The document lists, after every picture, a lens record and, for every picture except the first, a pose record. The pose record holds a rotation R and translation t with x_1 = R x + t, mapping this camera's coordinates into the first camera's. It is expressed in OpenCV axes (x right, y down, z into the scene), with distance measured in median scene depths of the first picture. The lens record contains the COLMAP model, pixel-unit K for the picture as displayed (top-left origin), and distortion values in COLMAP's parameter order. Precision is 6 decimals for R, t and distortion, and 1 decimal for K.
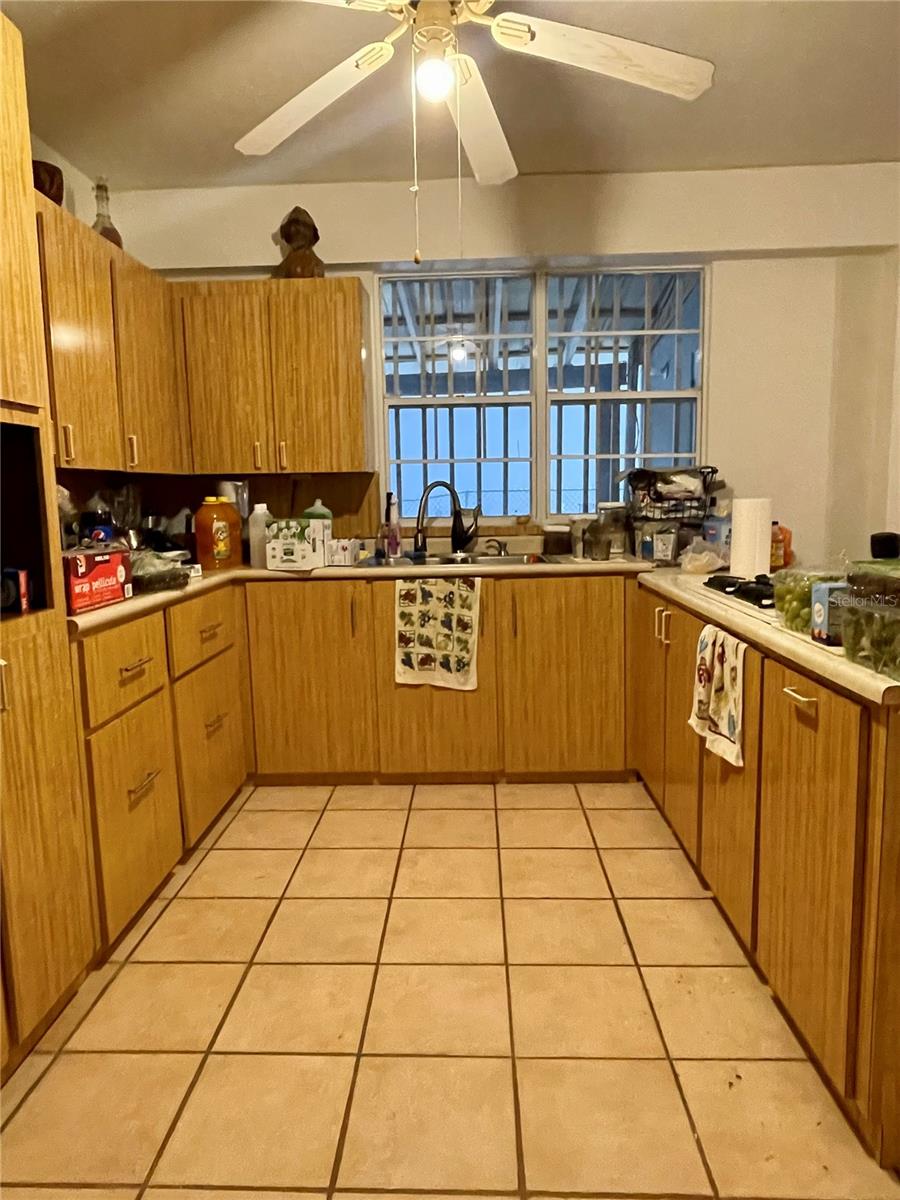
lens RADIAL K [[768.3, 0, 451.1], [0, 768.3, 597.3], [0, 0, 1]] dist [0.002138, -0.001464]
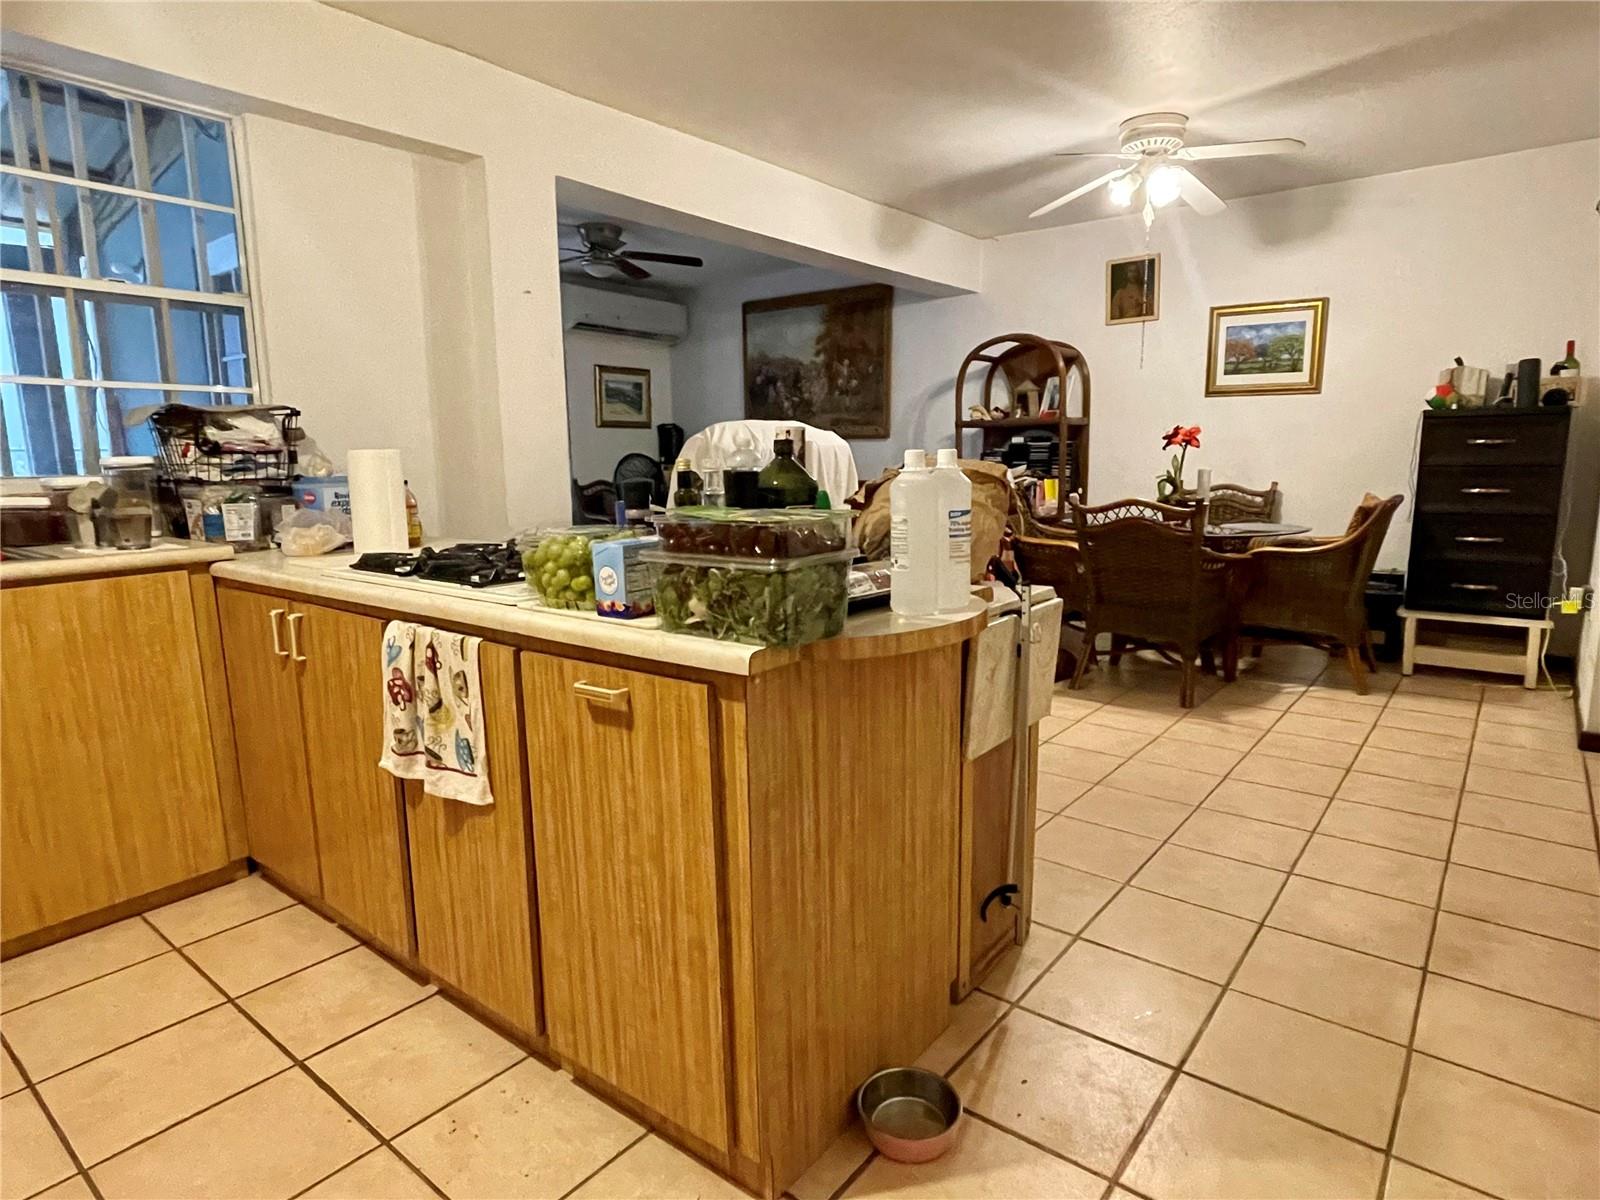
lens RADIAL K [[898.9, 0, 800.1], [0, 898.9, 601.1], [0, 0, 1]] dist [-0.011968, 0.008903]
pose [[0.600075, -0.122336, 0.790534, -0.066531], [0.106664, 0.991649, 0.072493, -0.001656], [-0.792801, 0.040820, 0.608112, 0.156119]]
